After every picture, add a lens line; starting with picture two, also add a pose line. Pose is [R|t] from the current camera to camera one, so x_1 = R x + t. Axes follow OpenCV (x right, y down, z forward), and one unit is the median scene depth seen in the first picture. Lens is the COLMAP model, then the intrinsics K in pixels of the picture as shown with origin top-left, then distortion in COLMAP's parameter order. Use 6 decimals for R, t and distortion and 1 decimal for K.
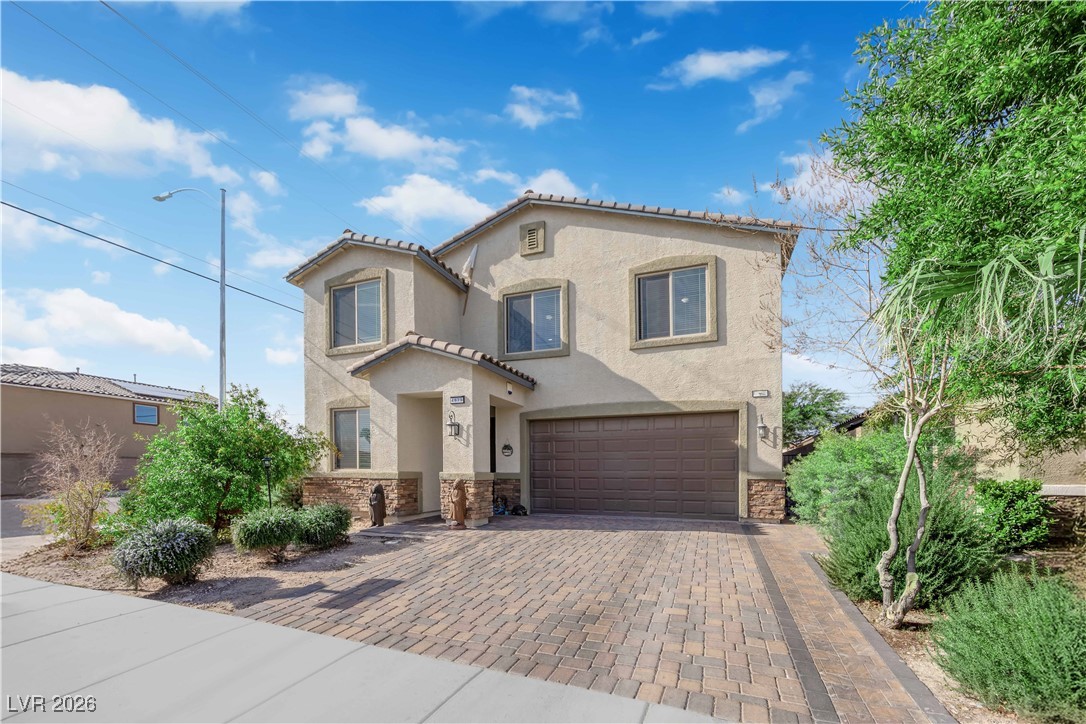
lens RADIAL K [[458.5, 0, 545.4], [0, 458.5, 372.7], [0, 0, 1]] dist [-0.000894, -0.000199]
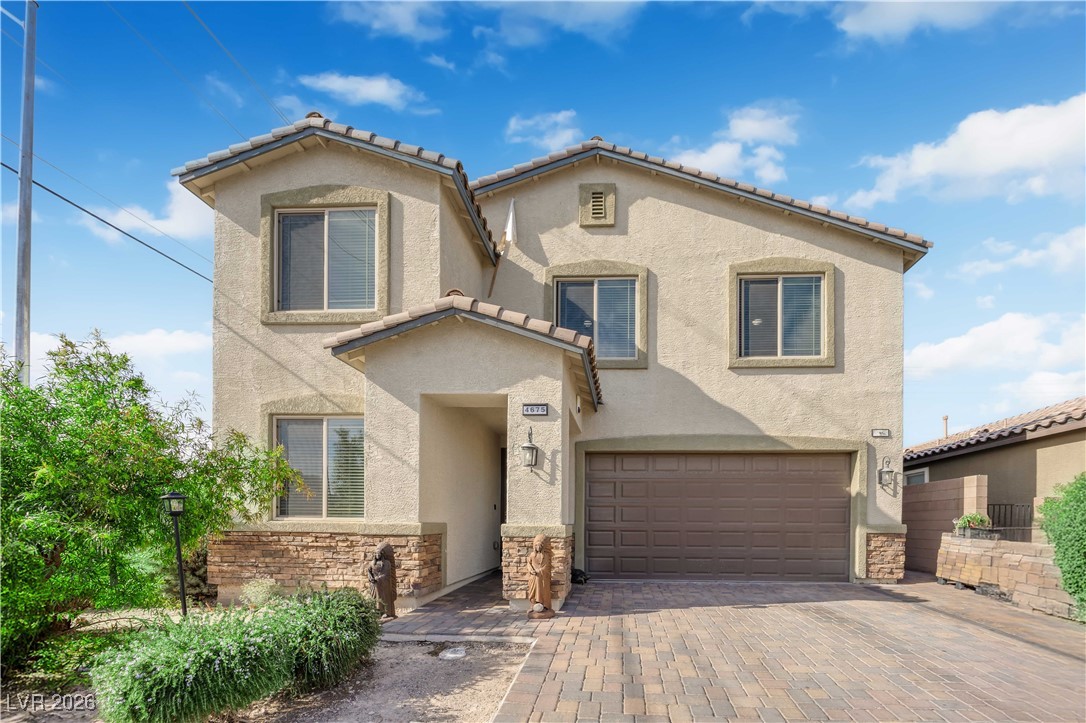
lens RADIAL K [[419.5, 0, 543.6], [0, 419.5, 448.1], [0, 0, 1]] dist [-0.007208, -0.000236]
pose [[0.946224, 0.058954, 0.318095, -0.339203], [-0.074143, 0.996603, 0.035844, 0.085024], [-0.314902, -0.057501, 0.947381, 0.426835]]
